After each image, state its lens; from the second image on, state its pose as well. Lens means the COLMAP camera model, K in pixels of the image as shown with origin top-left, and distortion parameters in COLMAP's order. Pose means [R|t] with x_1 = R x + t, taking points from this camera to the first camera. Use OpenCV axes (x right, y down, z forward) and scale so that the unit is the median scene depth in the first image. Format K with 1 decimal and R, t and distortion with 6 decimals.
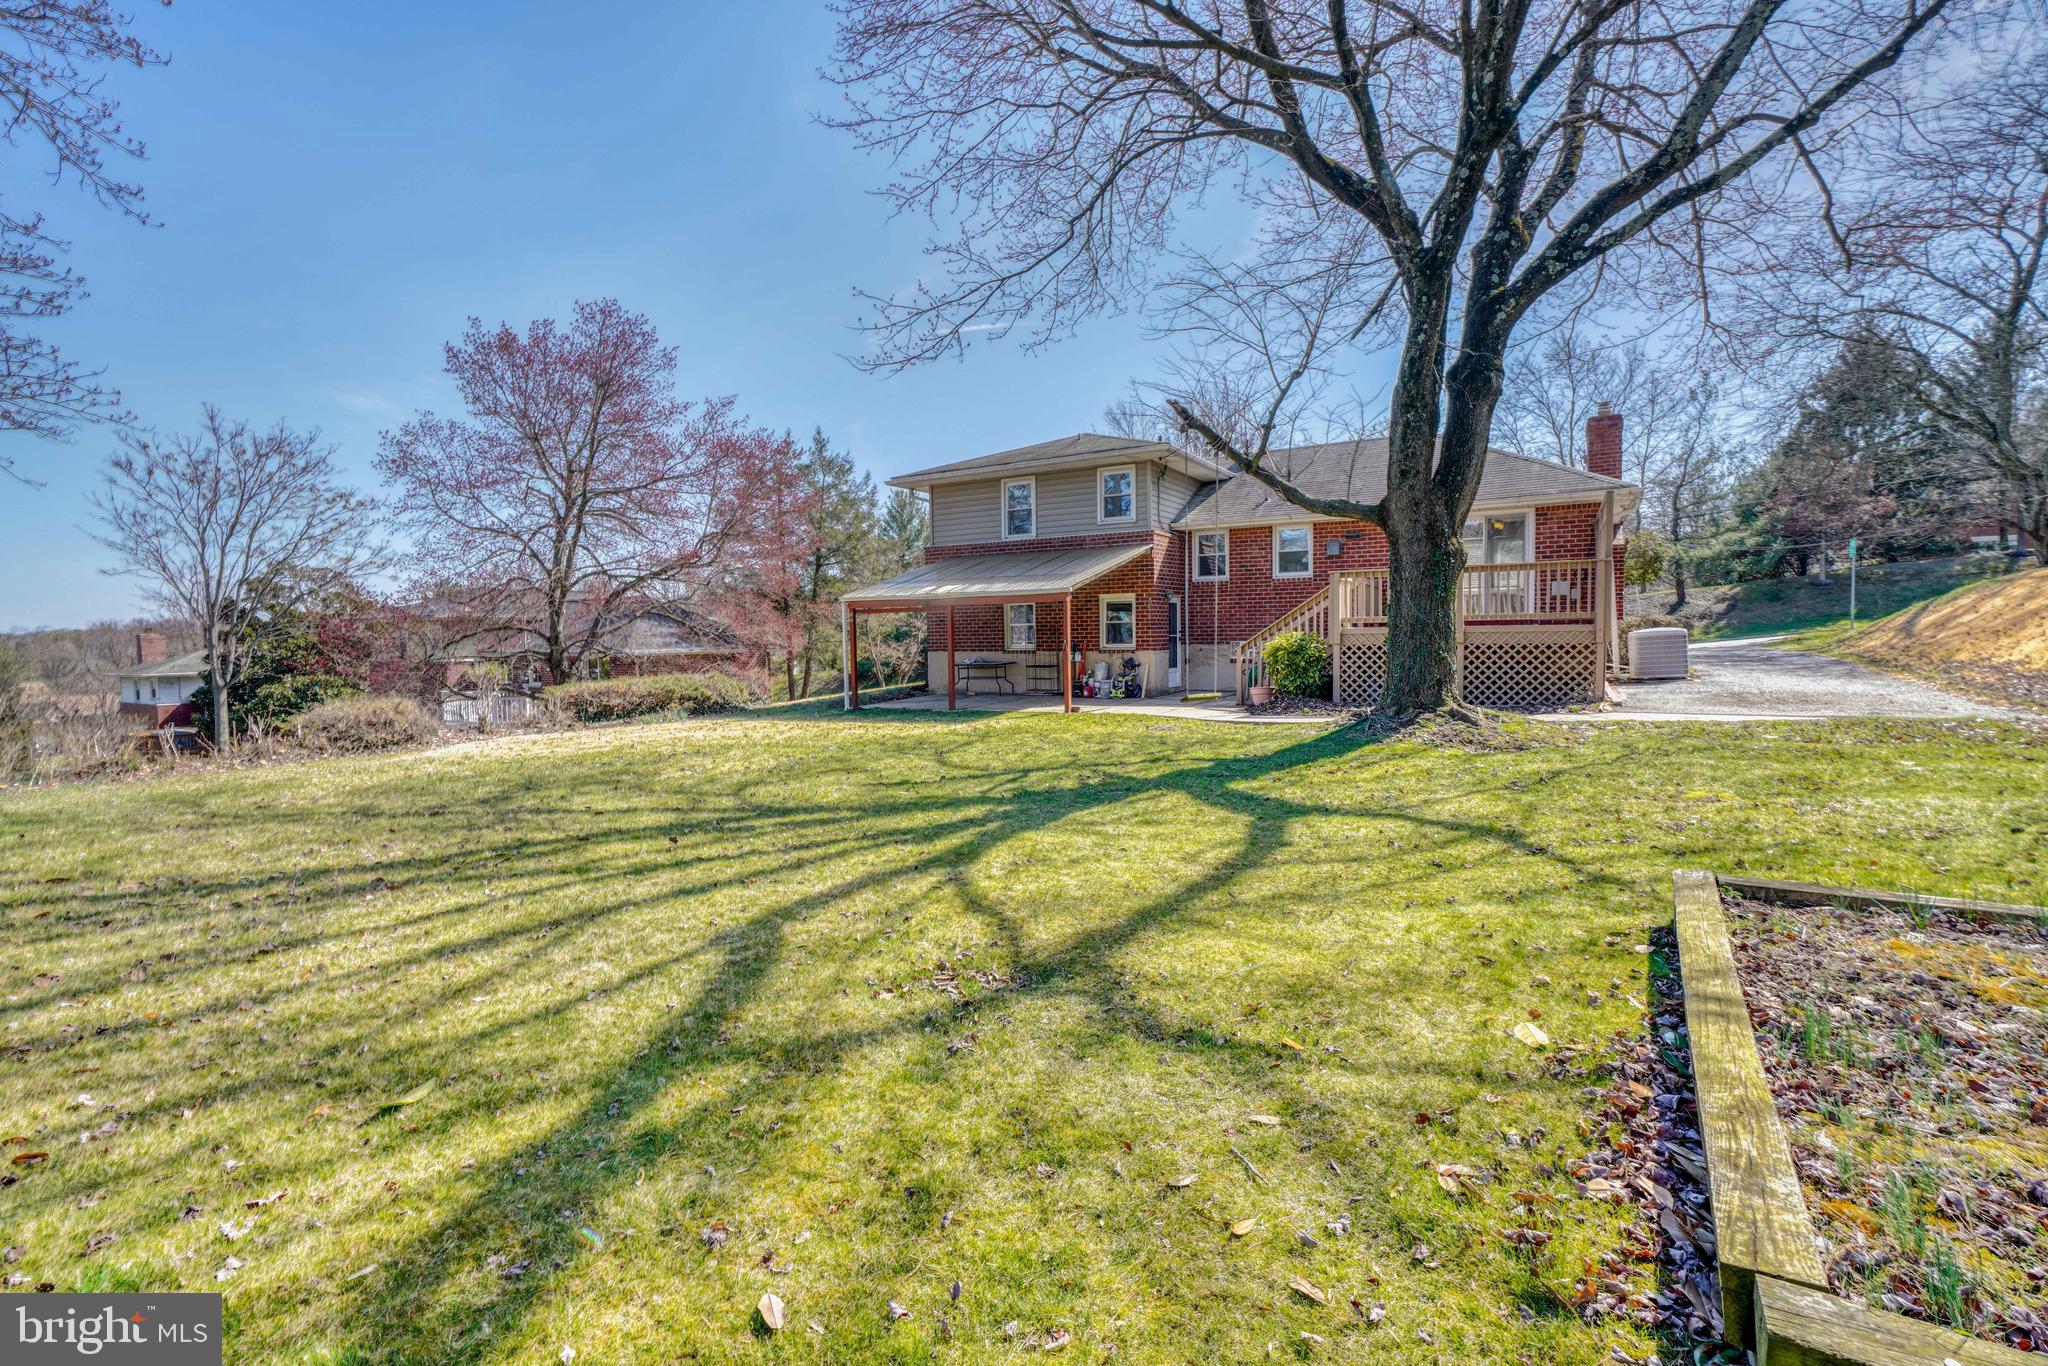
lens RADIAL K [[908.0, 0, 1021.8], [0, 908.0, 682.2], [0, 0, 1]] dist [-0.011142, 0.005350]
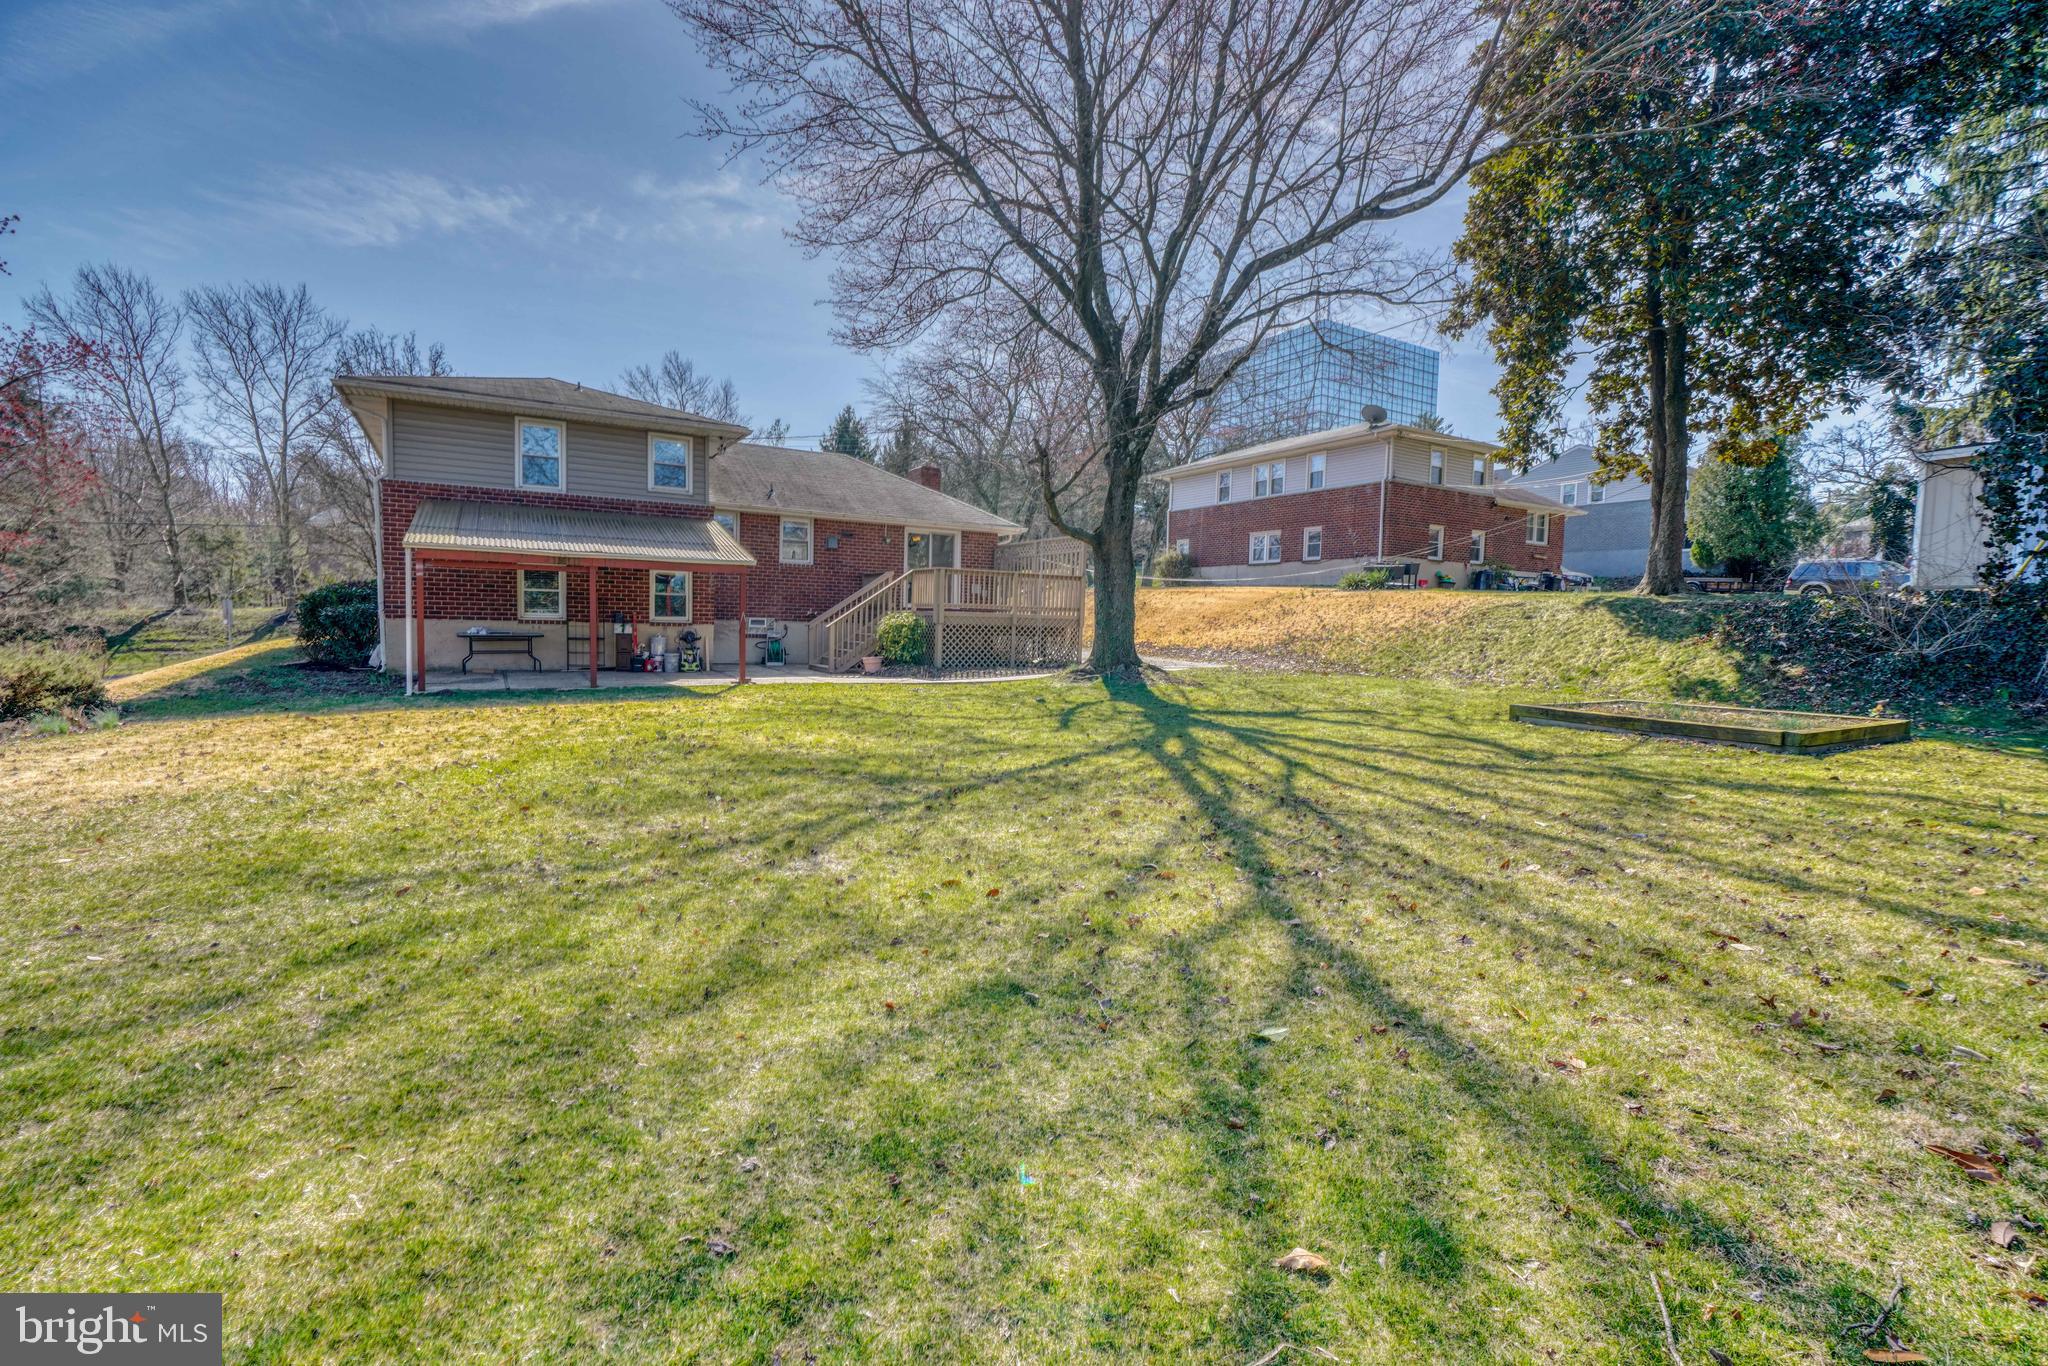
lens RADIAL K [[908.0, 0, 1020.3], [0, 908.0, 679.2], [0, 0, 1]] dist [-0.011142, 0.005350]
pose [[0.478344, -0.032431, 0.877574, -0.565323], [0.001668, 0.999350, 0.036022, -0.009847], [-0.878171, -0.015767, 0.478087, 0.201412]]
